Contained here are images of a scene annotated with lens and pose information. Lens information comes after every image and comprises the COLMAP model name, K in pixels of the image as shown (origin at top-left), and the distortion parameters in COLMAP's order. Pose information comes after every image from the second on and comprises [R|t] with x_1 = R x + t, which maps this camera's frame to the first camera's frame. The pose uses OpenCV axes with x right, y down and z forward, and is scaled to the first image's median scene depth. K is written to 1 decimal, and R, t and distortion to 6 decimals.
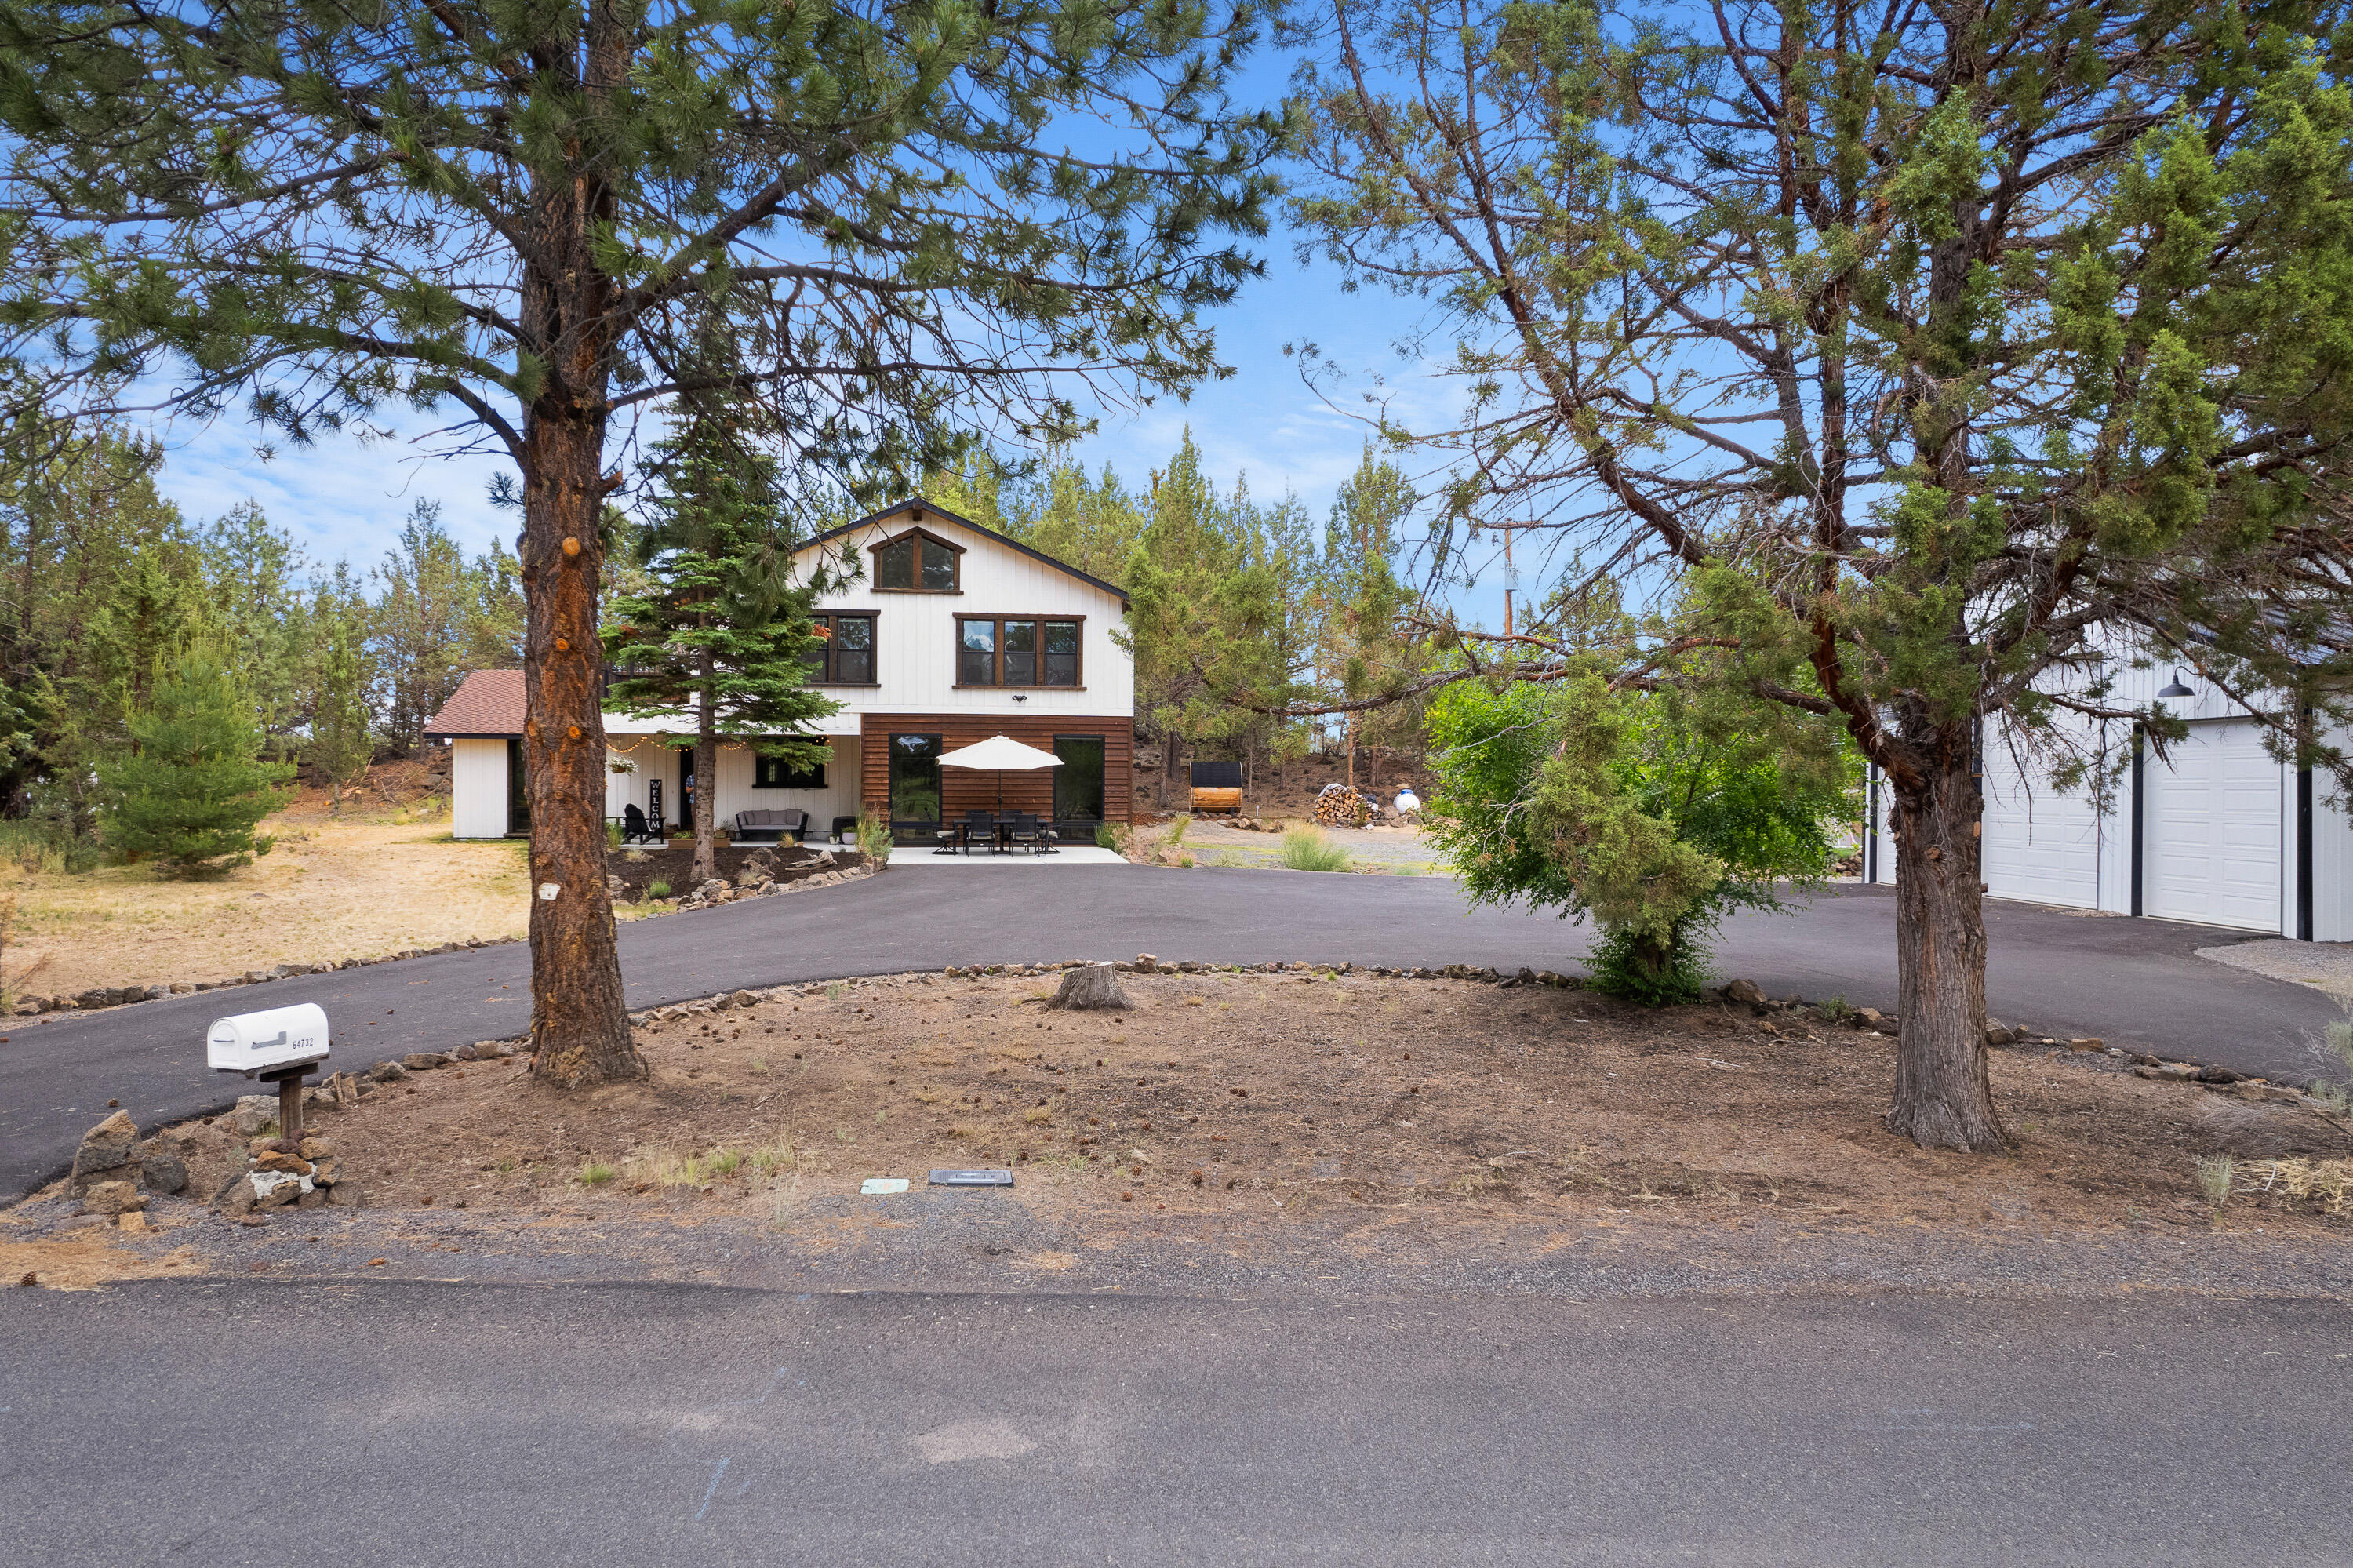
lens RADIAL K [[1535.1, 0, 1176.9], [0, 1535.1, 774.9], [0, 0, 1]] dist [-0.075320, 0.066897]
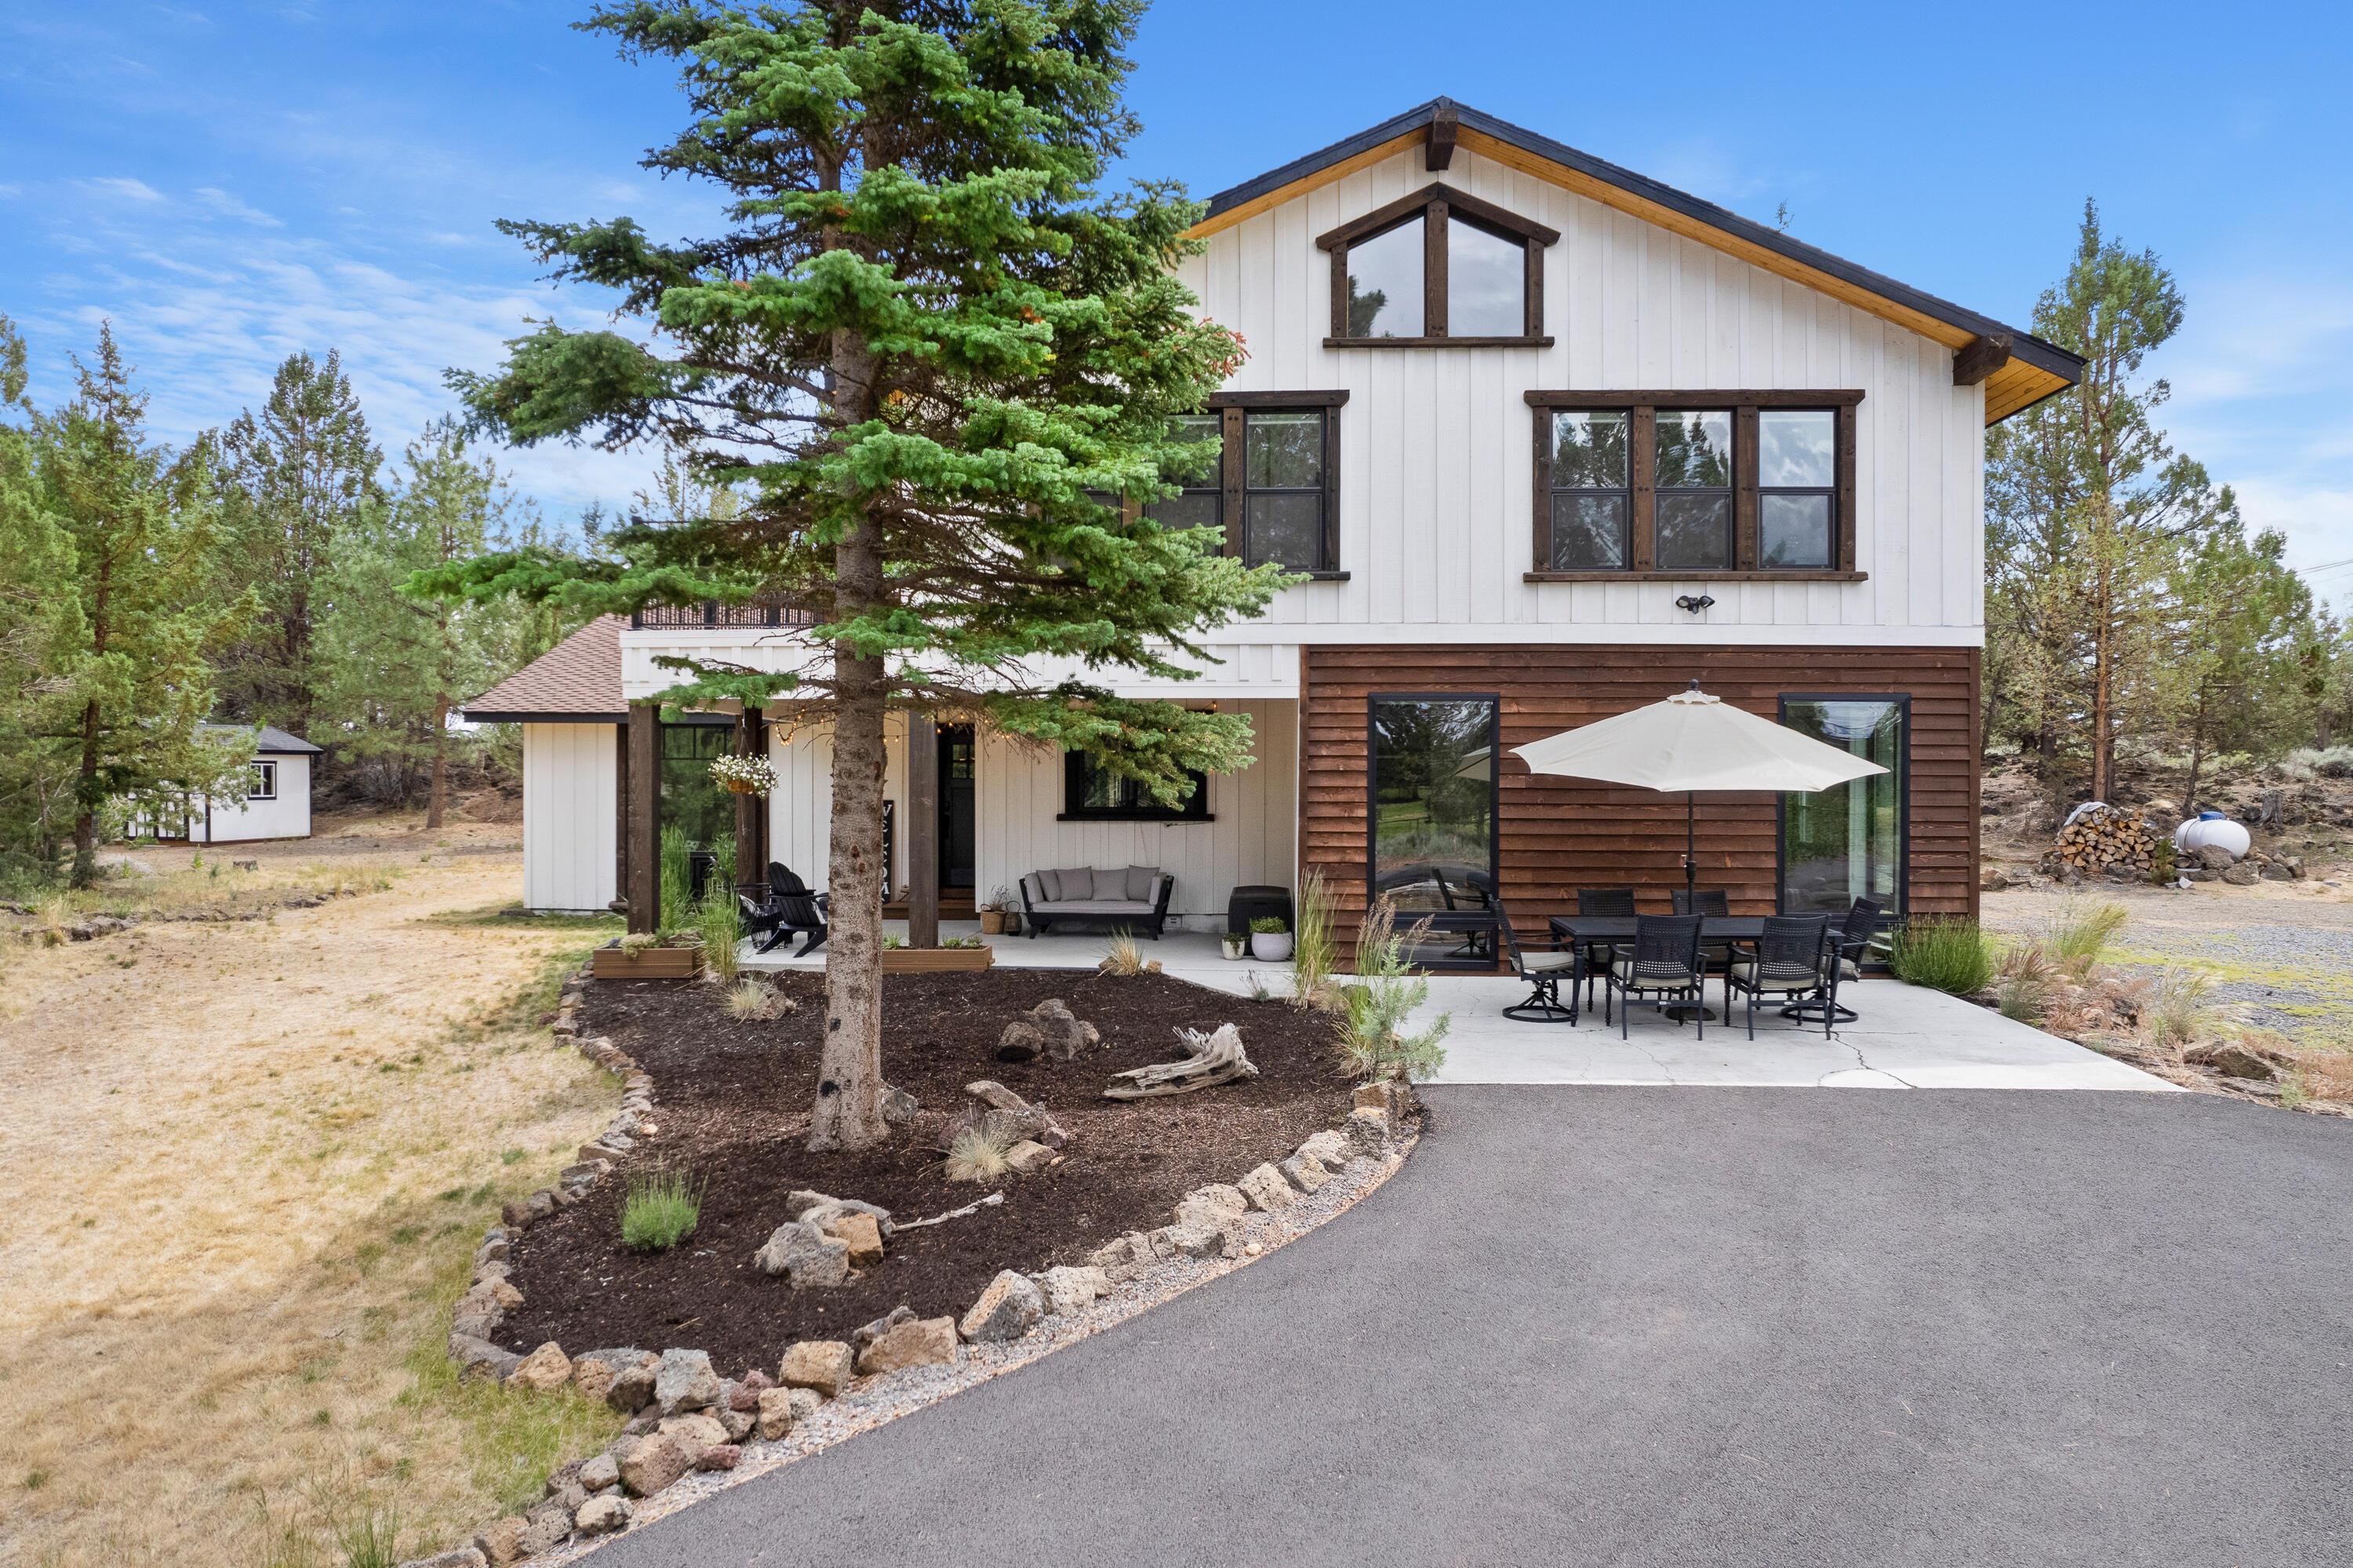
lens RADIAL K [[1535.1, 0, 1176.9], [0, 1535.1, 774.9], [0, 0, 1]] dist [-0.075320, 0.066897]
pose [[0.972533, -0.000012, -0.232764, -0.141223], [-0.000624, 0.999996, -0.002658, -0.004513], [0.232763, 0.002730, 0.972530, 0.586425]]
